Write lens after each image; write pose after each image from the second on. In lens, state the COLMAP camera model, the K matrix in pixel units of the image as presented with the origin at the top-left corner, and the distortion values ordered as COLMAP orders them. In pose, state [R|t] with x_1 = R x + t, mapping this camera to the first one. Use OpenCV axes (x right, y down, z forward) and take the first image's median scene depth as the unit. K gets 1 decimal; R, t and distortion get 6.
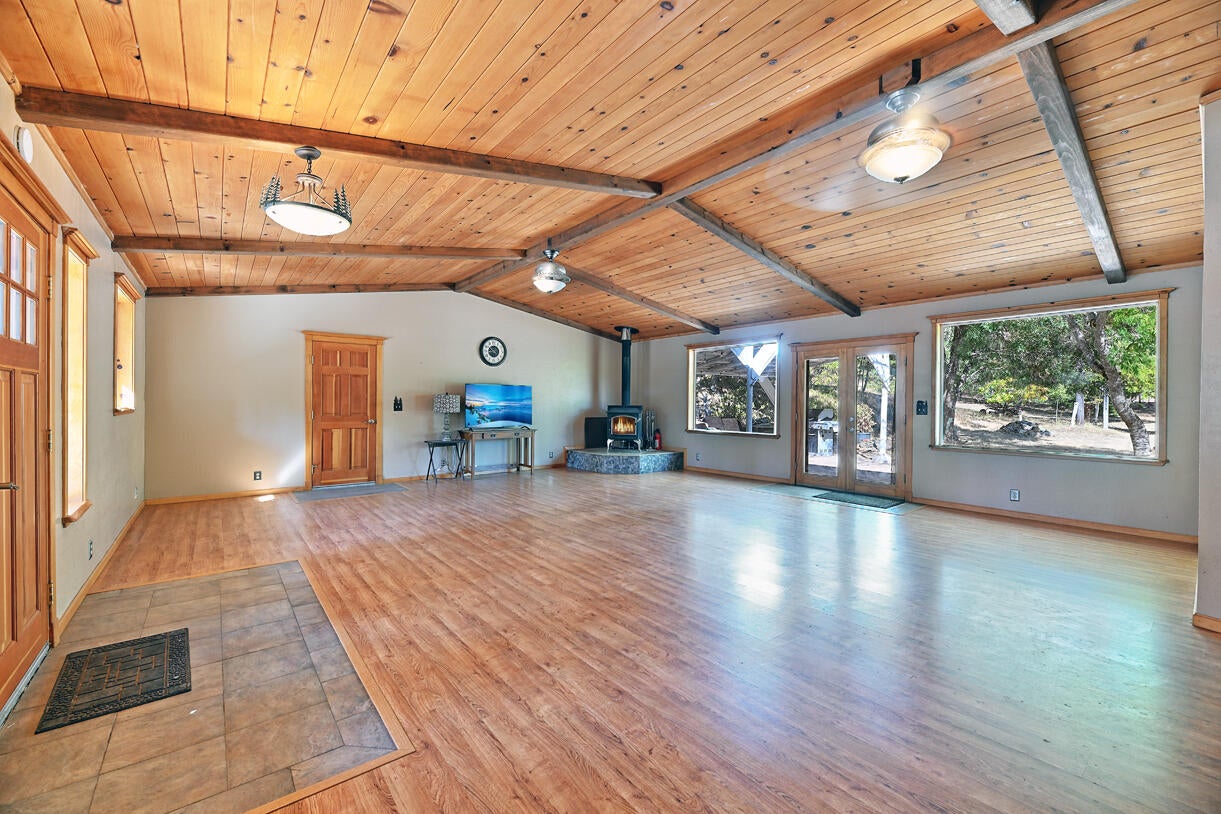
lens RADIAL K [[490.9, 0, 607.3], [0, 490.9, 406.2], [0, 0, 1]] dist [0.002432, -0.004471]
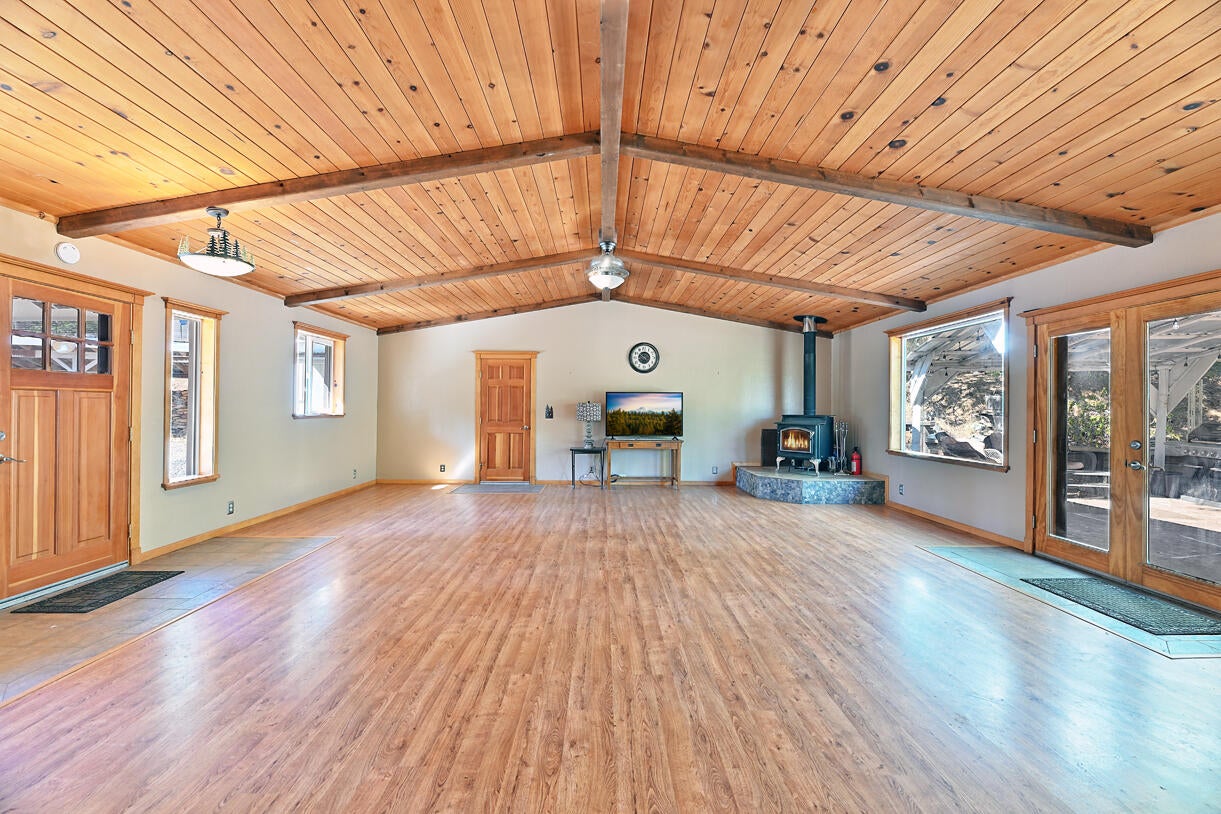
lens RADIAL K [[490.9, 0, 607.3], [0, 490.9, 406.2], [0, 0, 1]] dist [0.002432, -0.004471]
pose [[0.786653, -0.003240, -0.617387, 0.355230], [-0.007411, 0.999865, -0.014691, -0.002348], [0.617351, 0.016132, 0.786522, 0.236708]]
